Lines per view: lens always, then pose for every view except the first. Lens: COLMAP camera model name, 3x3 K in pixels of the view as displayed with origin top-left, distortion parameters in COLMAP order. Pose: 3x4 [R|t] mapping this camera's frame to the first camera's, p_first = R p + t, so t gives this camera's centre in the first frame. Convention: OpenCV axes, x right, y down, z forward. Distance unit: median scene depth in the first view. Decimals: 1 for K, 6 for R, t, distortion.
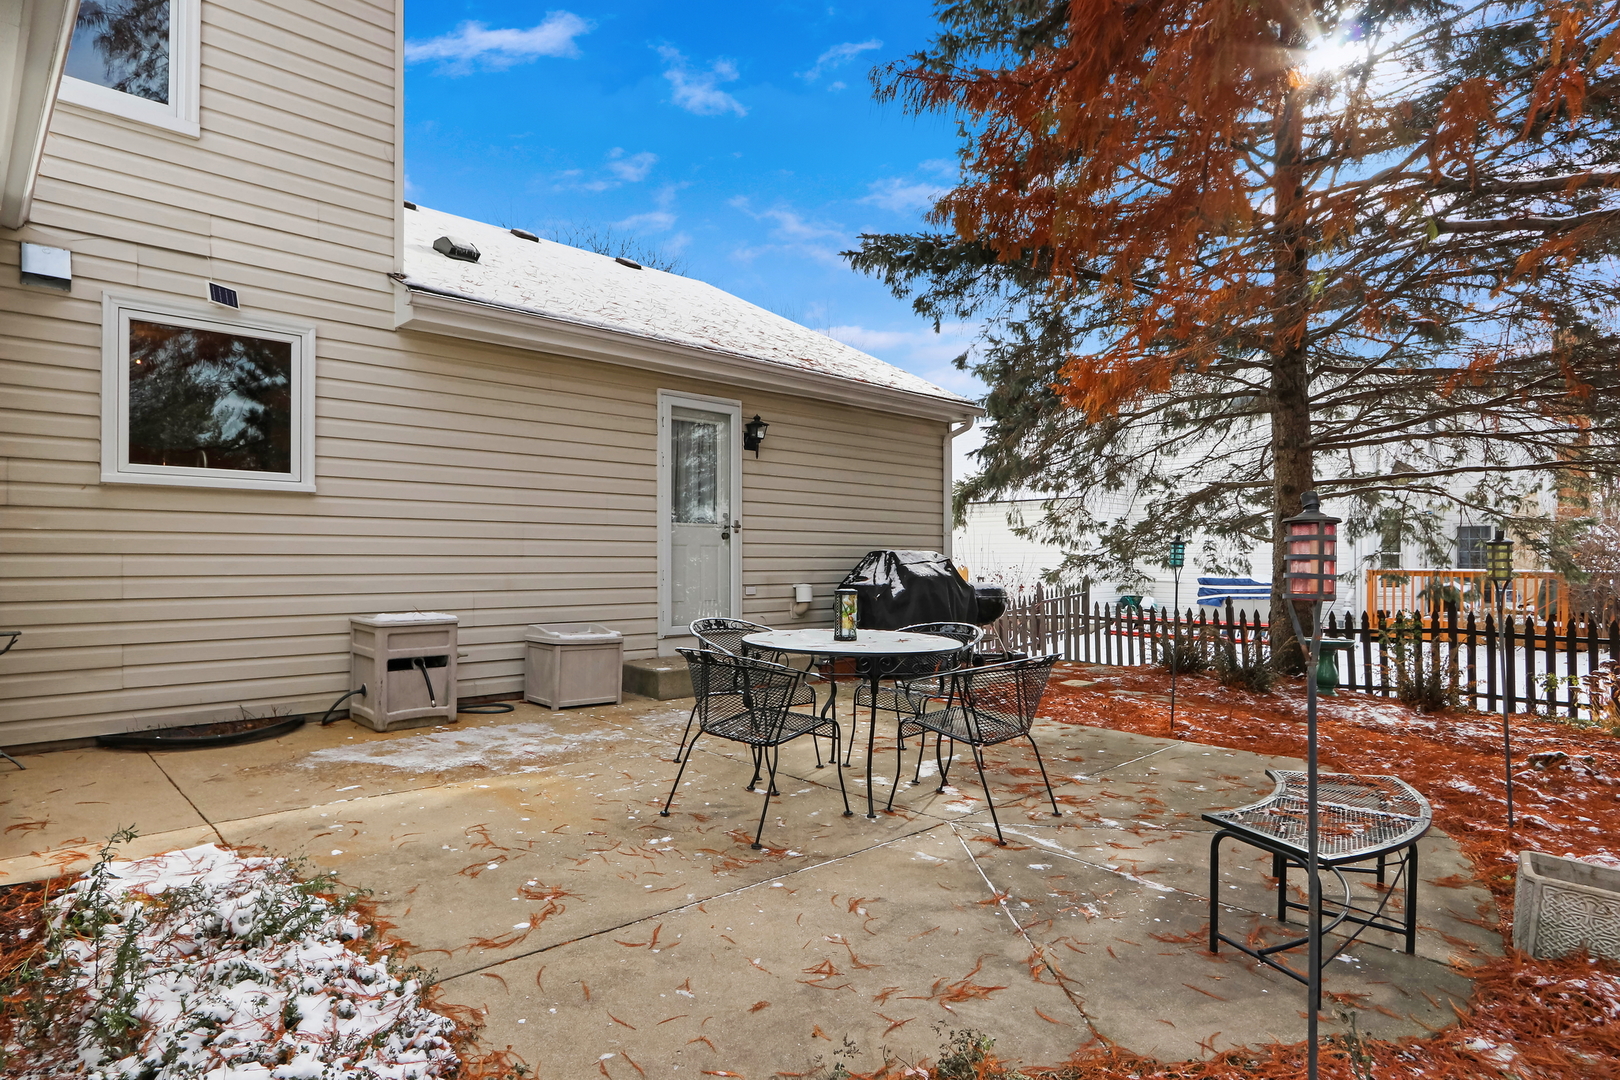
lens RADIAL K [[884.6, 0, 803.4], [0, 884.6, 552.1], [0, 0, 1]] dist [-0.004076, 0.000591]
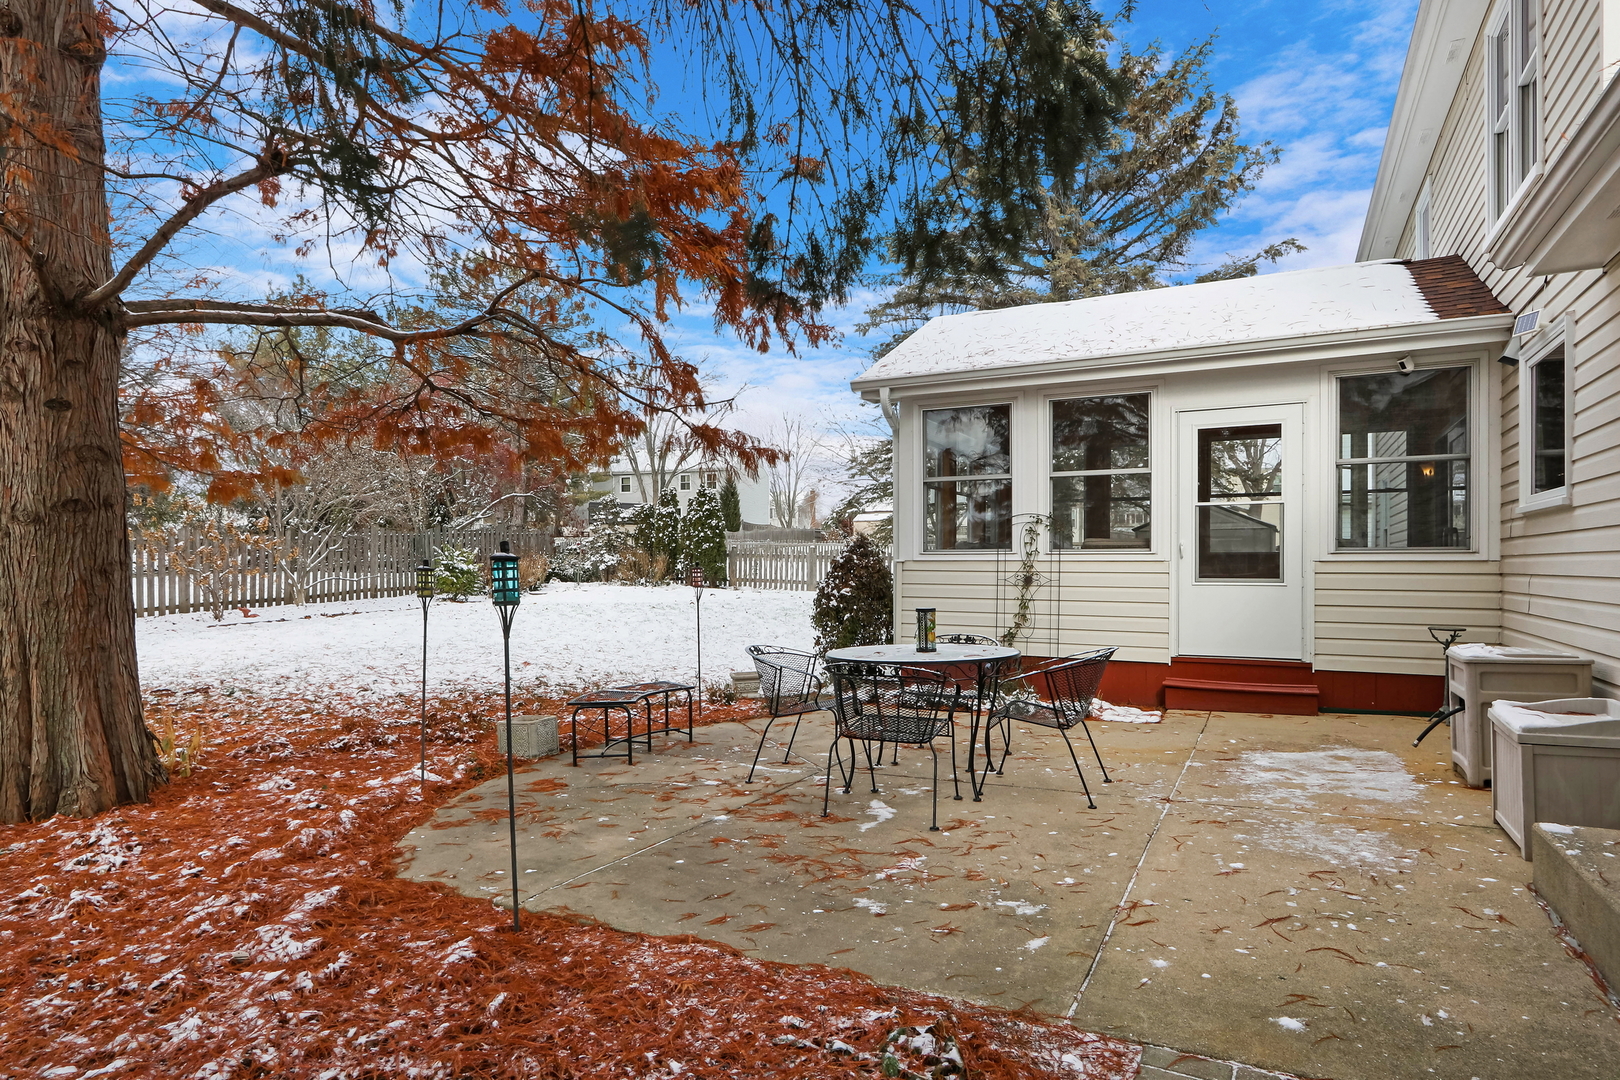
lens RADIAL K [[884.6, 0, 803.4], [0, 884.6, 552.1], [0, 0, 1]] dist [-0.004076, 0.000591]
pose [[-0.951848, -0.001758, -0.306564, 0.599536], [0.003142, 0.999875, -0.015487, -0.015251], [0.306553, -0.015704, -0.951724, 2.227482]]
